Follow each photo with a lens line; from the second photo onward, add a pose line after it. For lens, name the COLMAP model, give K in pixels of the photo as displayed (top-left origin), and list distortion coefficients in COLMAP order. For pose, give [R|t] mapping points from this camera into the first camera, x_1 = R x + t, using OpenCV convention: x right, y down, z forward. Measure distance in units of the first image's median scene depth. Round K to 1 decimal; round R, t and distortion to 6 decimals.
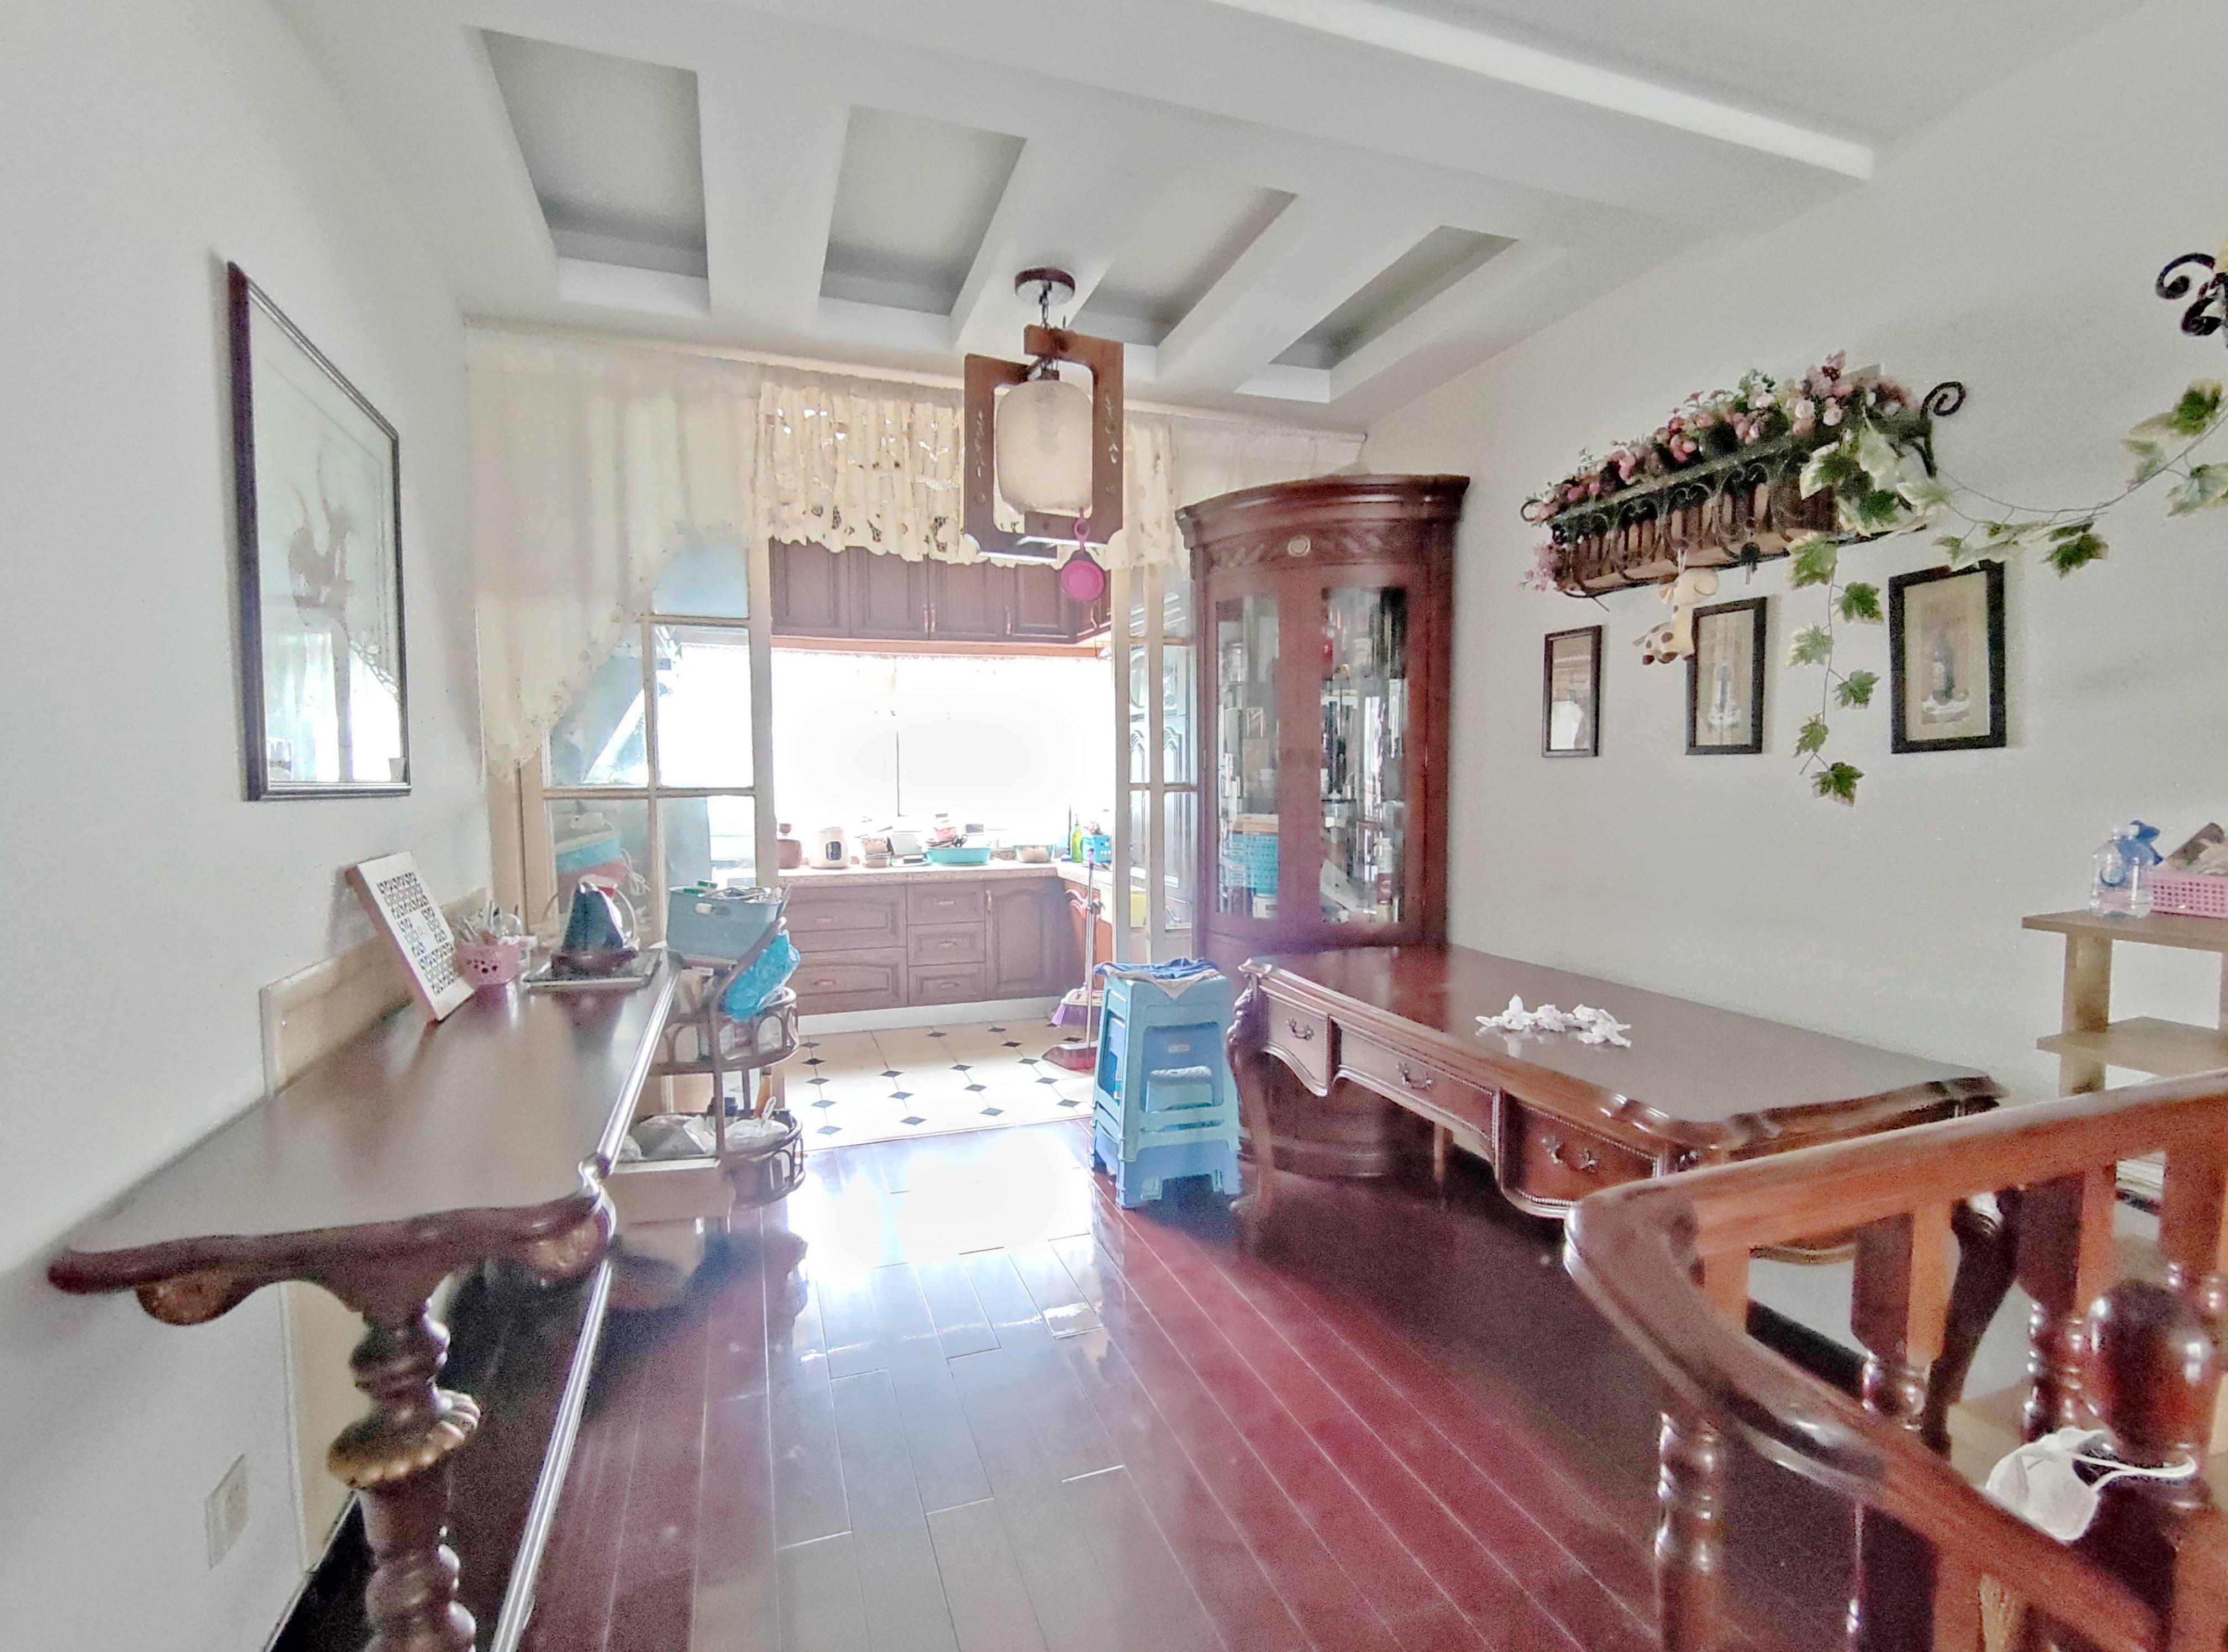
lens RADIAL K [[1026.5, 0, 1114.3], [0, 1026.5, 832.2], [0, 0, 1]] dist [-0.000051, 0.000022]
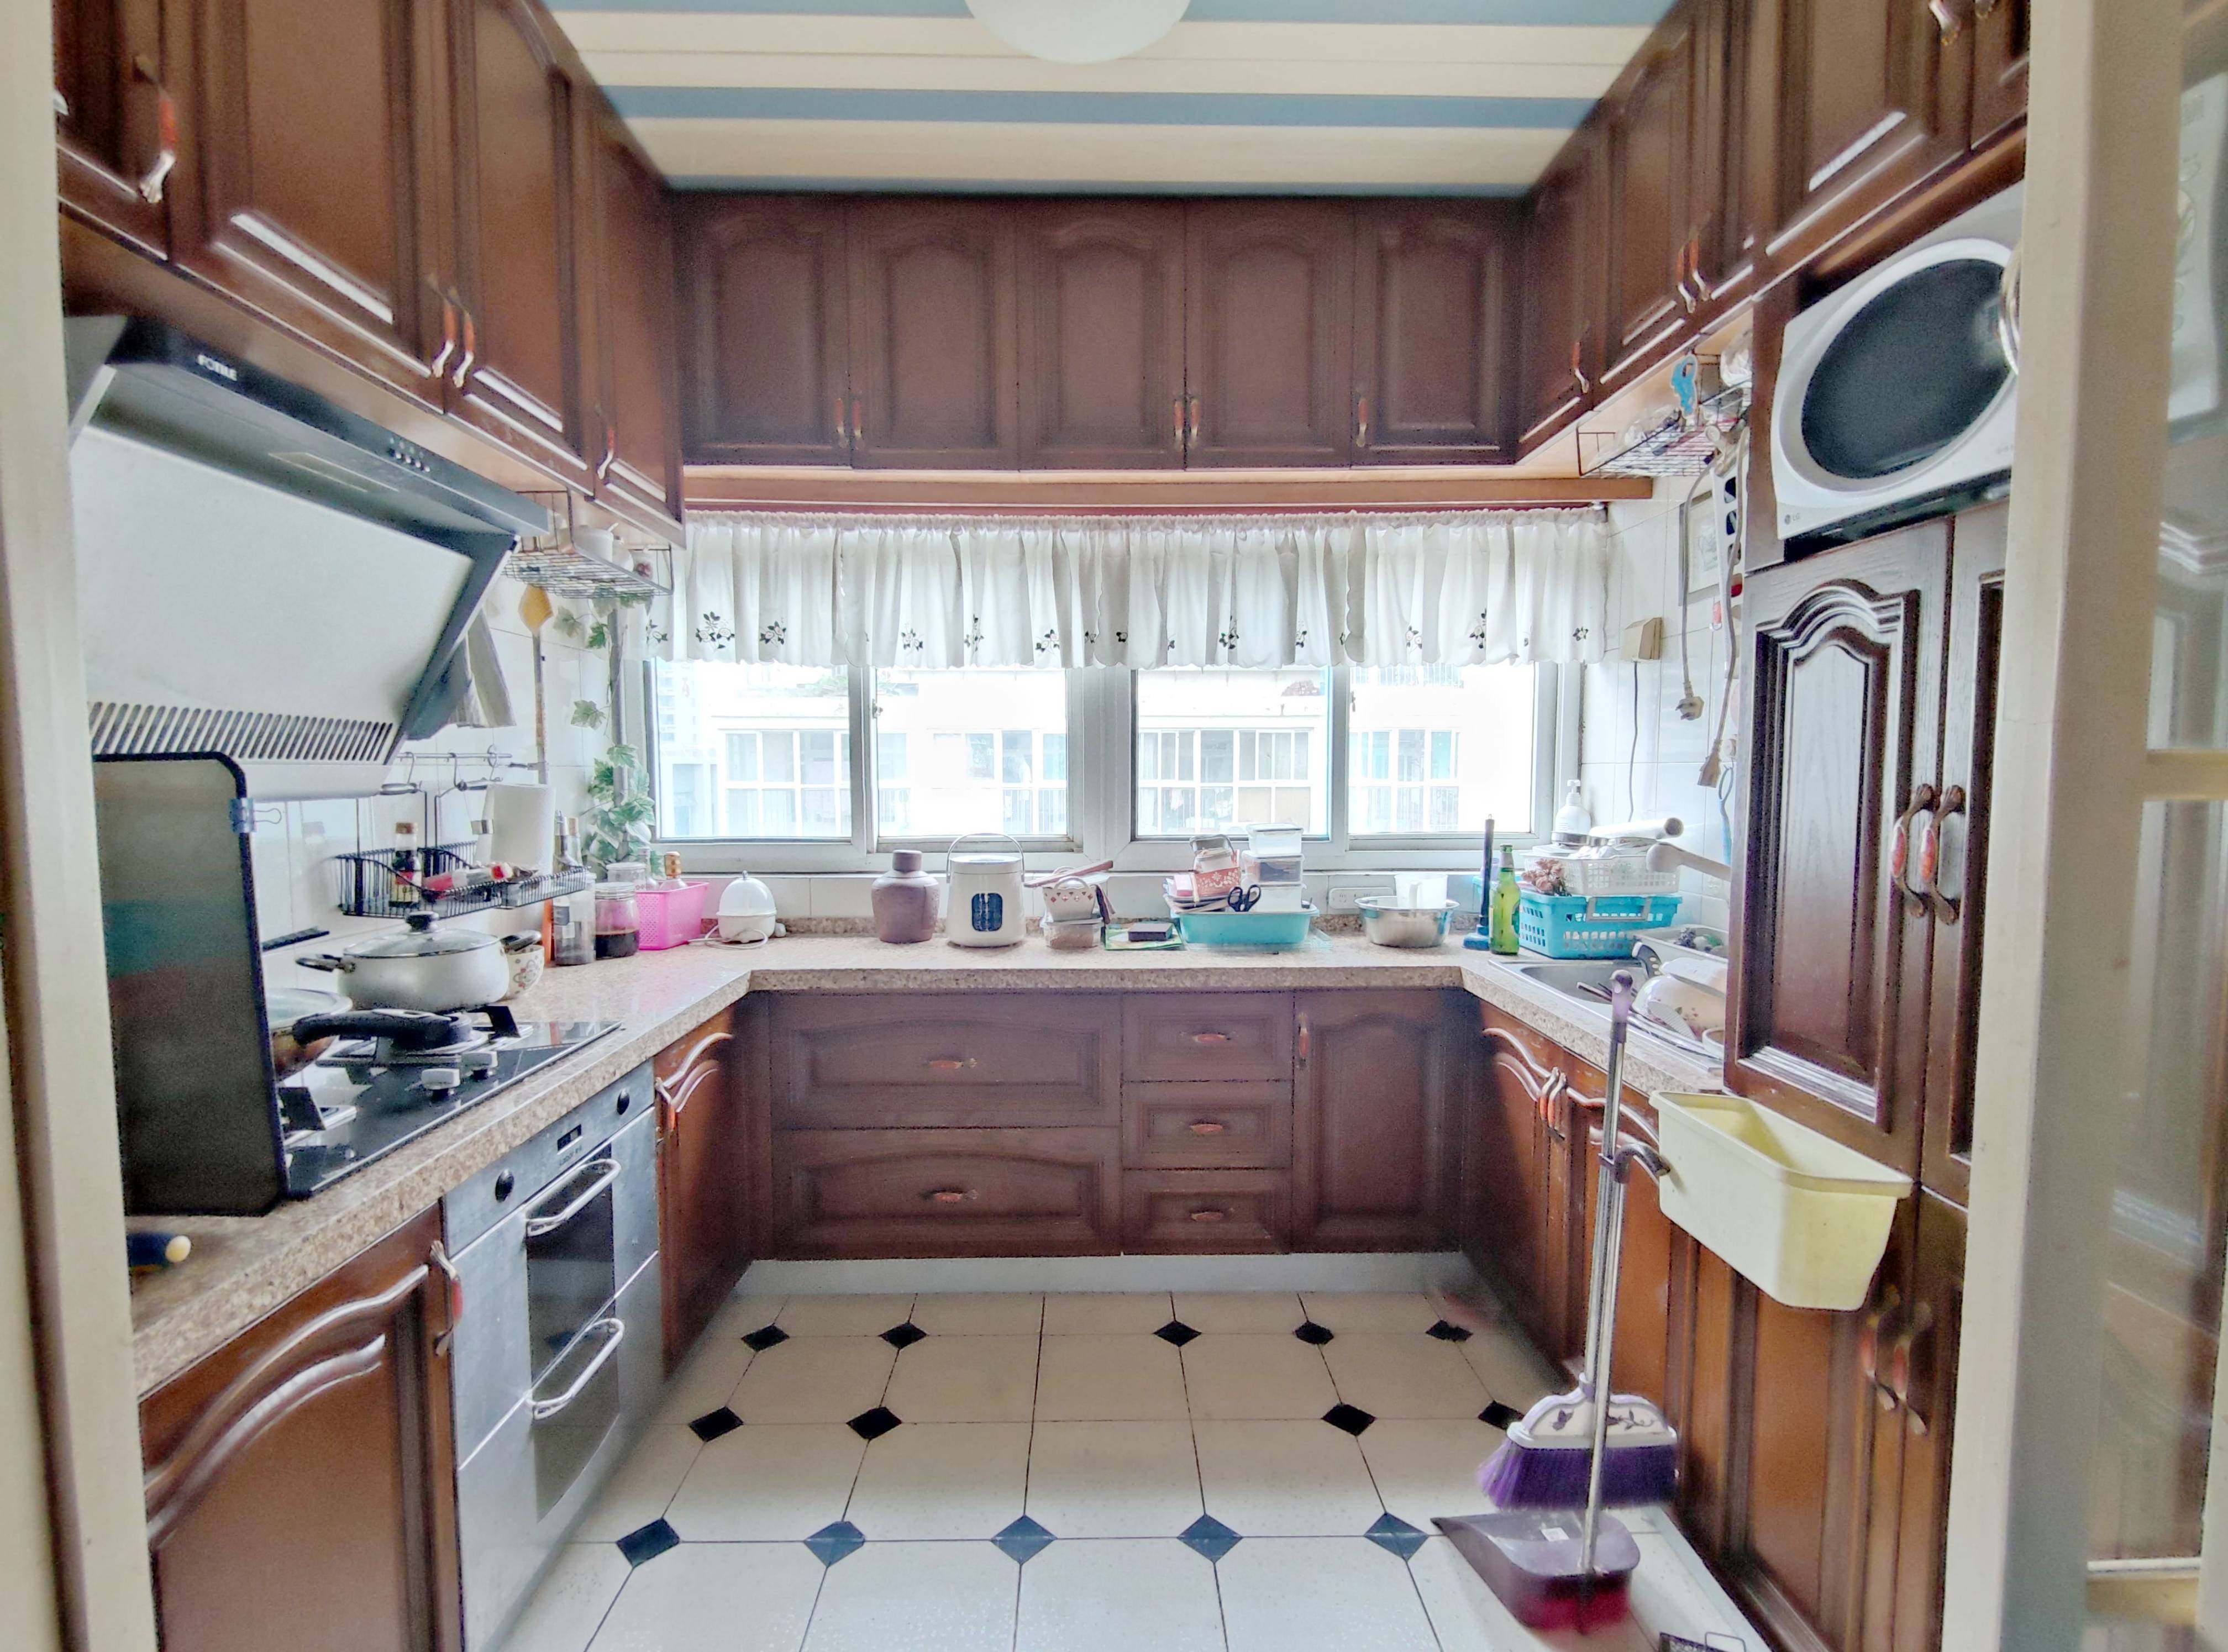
lens RADIAL K [[1026.5, 0, 1107.8], [0, 1026.5, 842.9], [0, 0, 1]] dist [-0.000051, 0.000022]
pose [[0.946906, 0.024932, -0.320542, -0.061247], [-0.022819, 0.999686, 0.010350, -0.021217], [0.320699, -0.002486, 0.947178, 0.546873]]
